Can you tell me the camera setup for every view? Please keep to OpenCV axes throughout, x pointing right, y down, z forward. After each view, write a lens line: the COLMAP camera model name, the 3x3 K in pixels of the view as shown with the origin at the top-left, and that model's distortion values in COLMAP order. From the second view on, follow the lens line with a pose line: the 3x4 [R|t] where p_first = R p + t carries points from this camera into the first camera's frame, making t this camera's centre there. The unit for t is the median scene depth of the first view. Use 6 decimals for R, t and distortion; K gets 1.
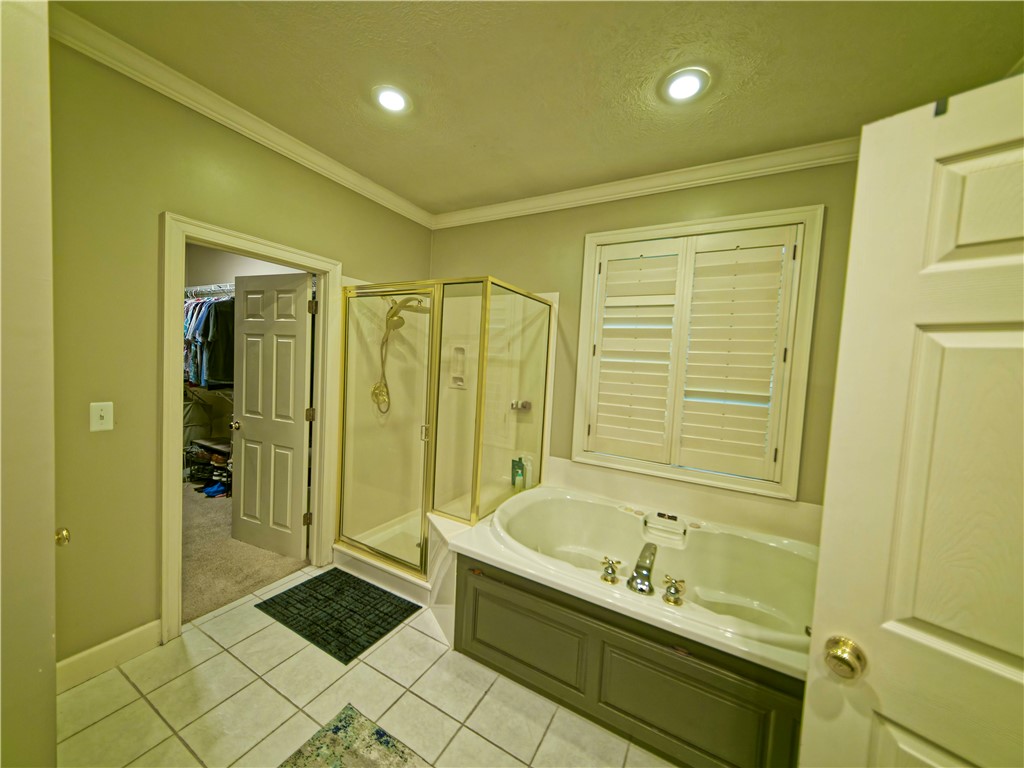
lens RADIAL K [[377.6, 0, 512.0], [0, 377.6, 382.2], [0, 0, 1]] dist [0.005740, -0.000942]
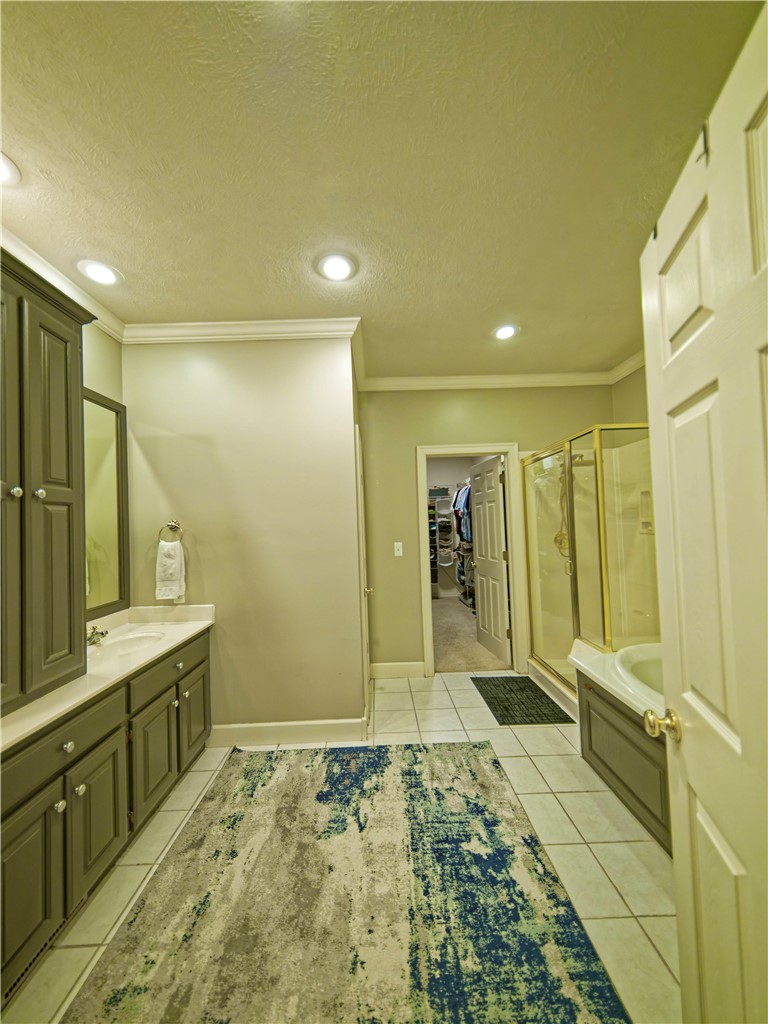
lens RADIAL K [[377.6, 0, 383.4], [0, 377.6, 514.6], [0, 0, 1]] dist [0.005740, -0.000942]
pose [[0.498332, -0.094830, -0.861784, 0.452009], [0.015318, 0.994808, -0.100610, 0.069385], [0.866851, 0.036936, 0.497198, -0.077687]]
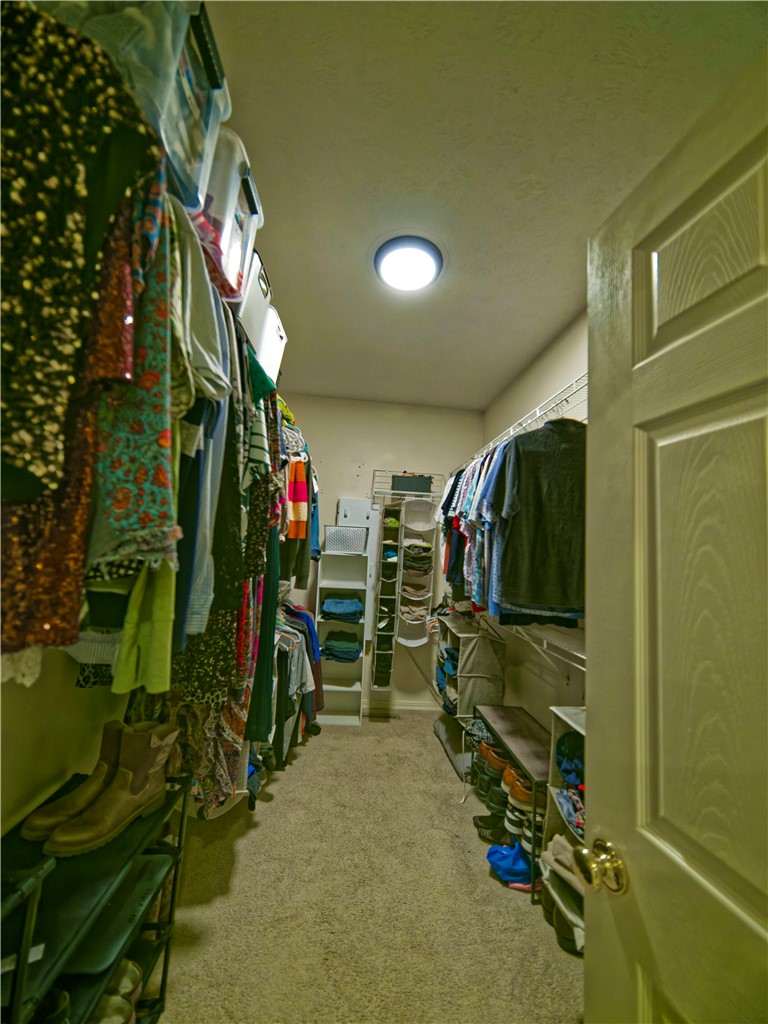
lens RADIAL K [[377.6, 0, 379.4], [0, 377.6, 513.6], [0, 0, 1]] dist [0.005740, -0.000942]
pose [[0.552891, -0.098511, -0.827410, -0.674521], [-0.075963, 0.982893, -0.167783, -0.034323], [0.829784, 0.155618, 0.535950, 0.842208]]
